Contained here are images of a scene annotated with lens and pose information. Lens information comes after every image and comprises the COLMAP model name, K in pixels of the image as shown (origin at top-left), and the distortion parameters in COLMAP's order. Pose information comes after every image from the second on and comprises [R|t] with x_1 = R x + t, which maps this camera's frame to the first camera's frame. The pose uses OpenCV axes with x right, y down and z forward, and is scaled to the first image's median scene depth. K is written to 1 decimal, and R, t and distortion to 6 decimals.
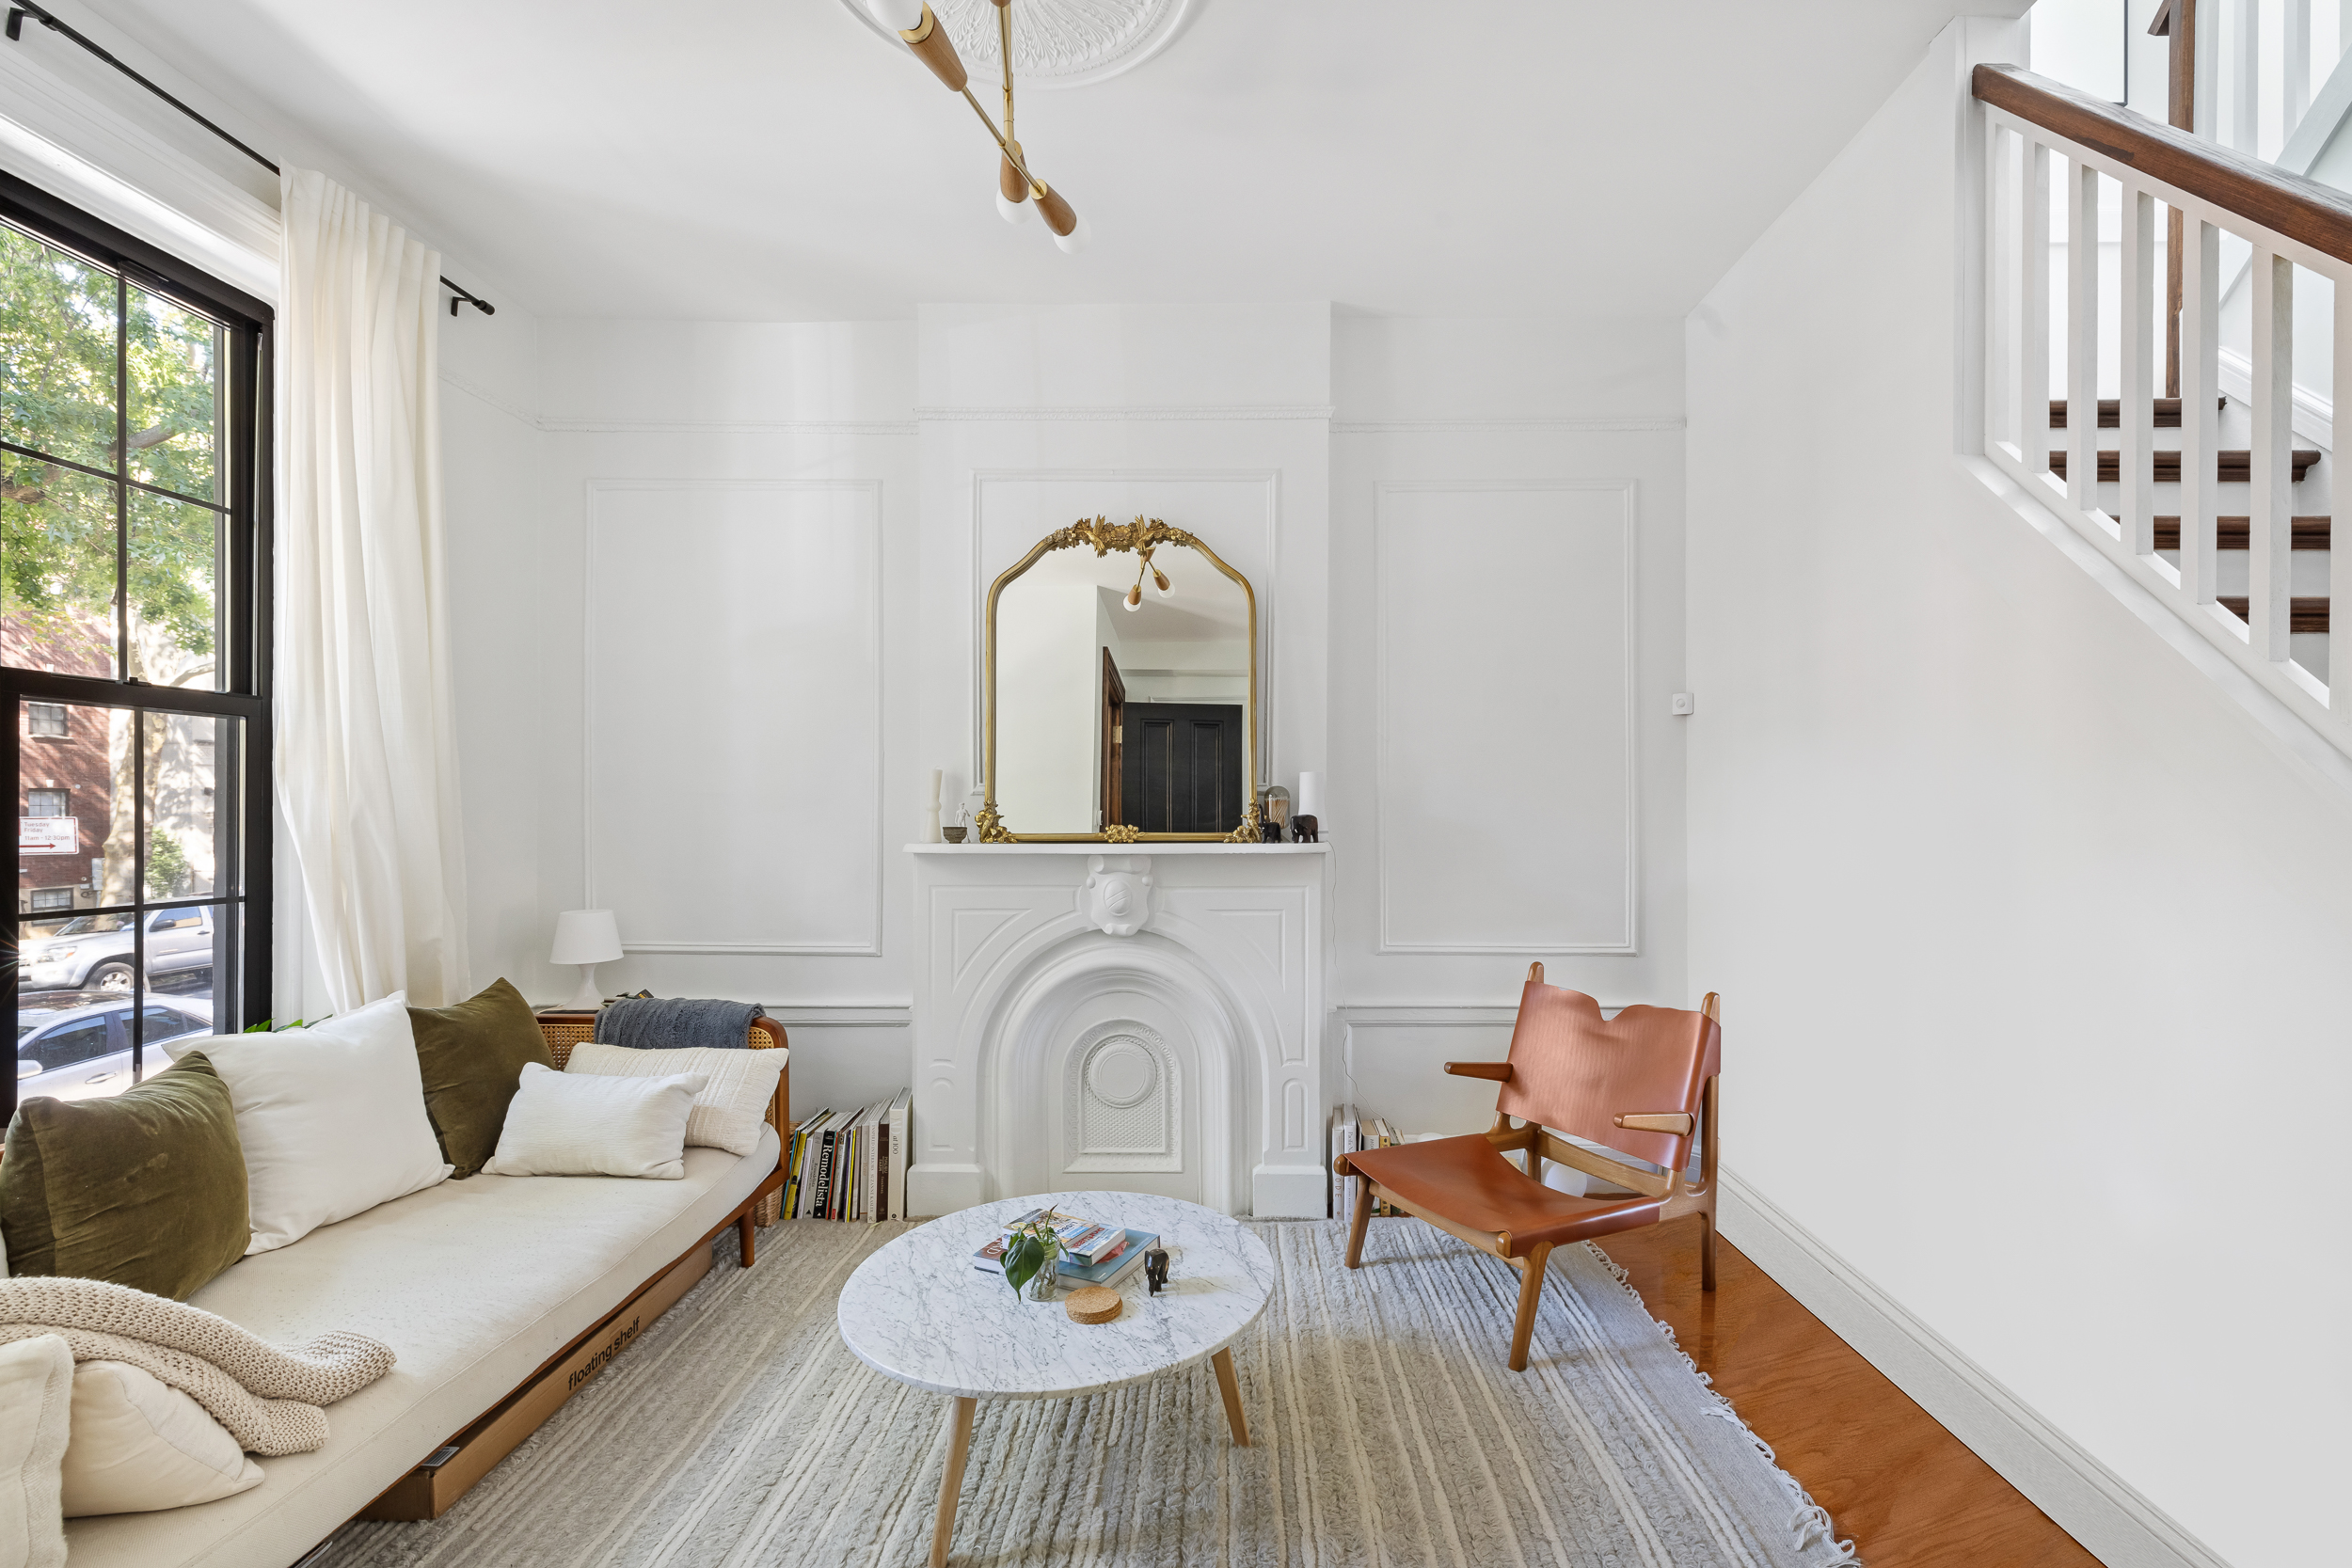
lens RADIAL K [[1028.0, 0, 1227.7], [0, 1028.0, 809.9], [0, 0, 1]] dist [0.001713, 0.000422]
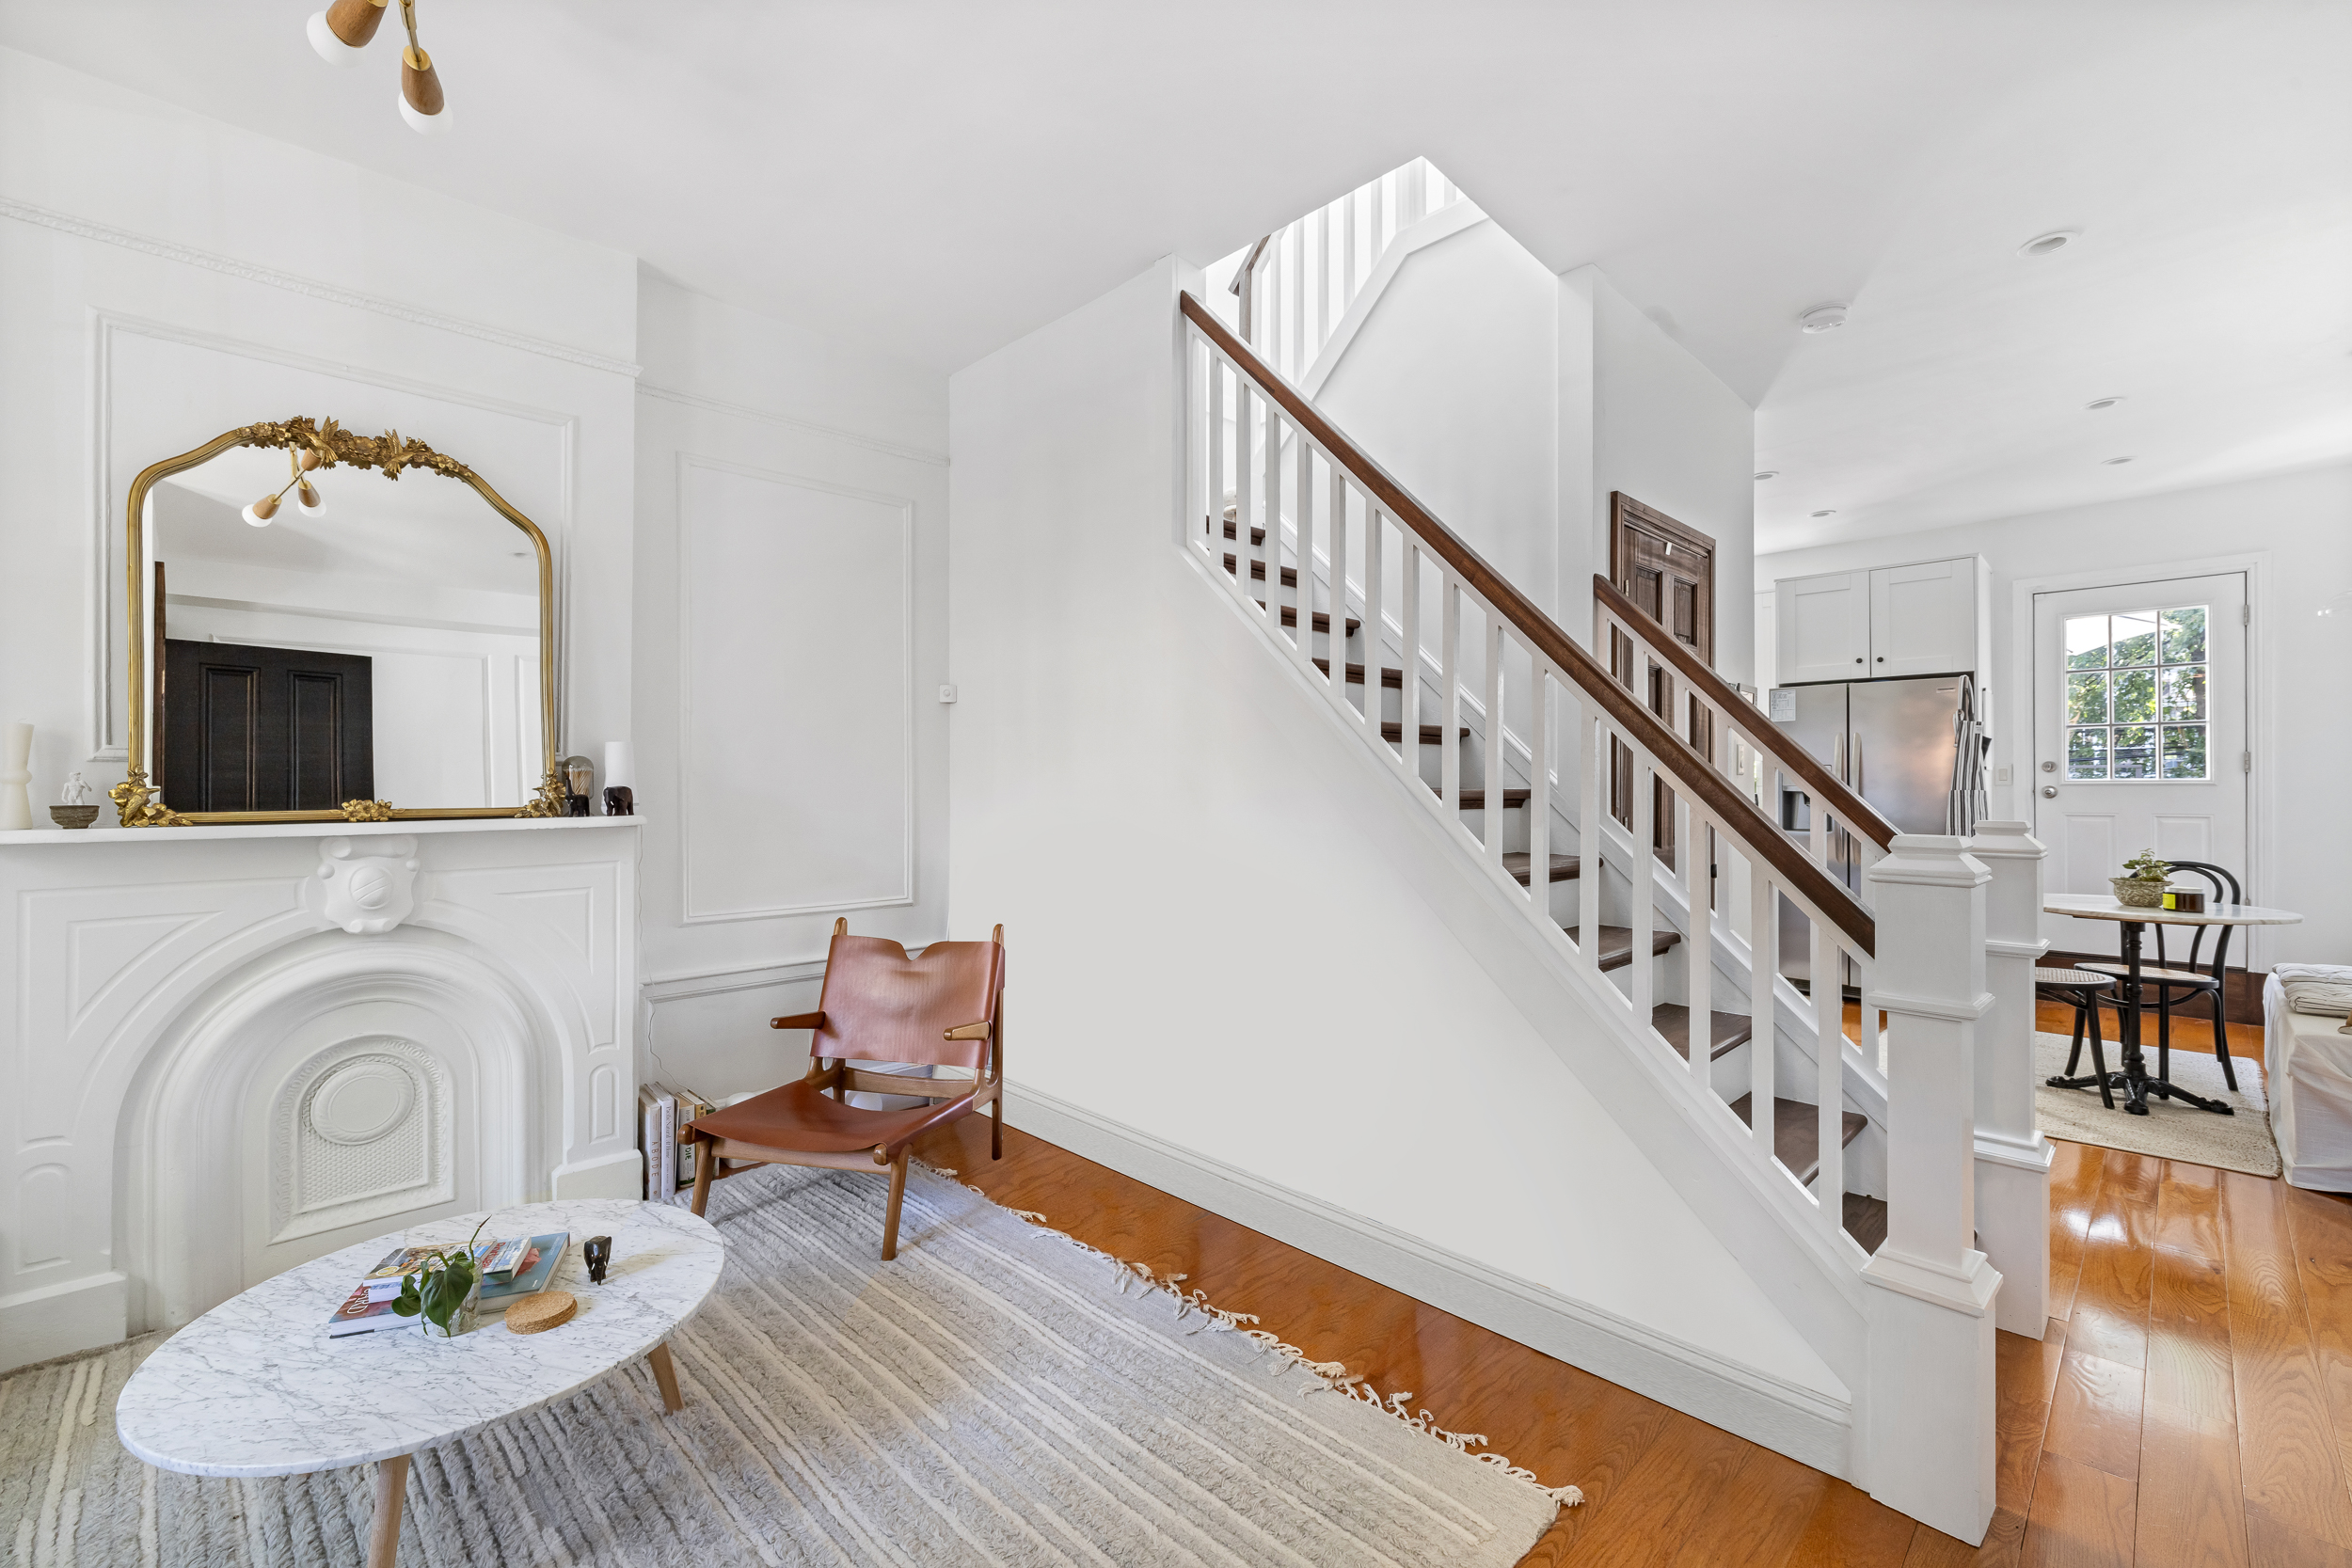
lens RADIAL K [[986.0, 0, 1176.0], [0, 986.0, 784.0], [0, 0, 1]] dist [0.001678, 0.000634]
pose [[0.715864, -0.003037, 0.698233, -0.216020], [0.003530, 0.999994, 0.000730, 0.004021], [-0.698231, 0.001942, 0.715870, -0.024293]]
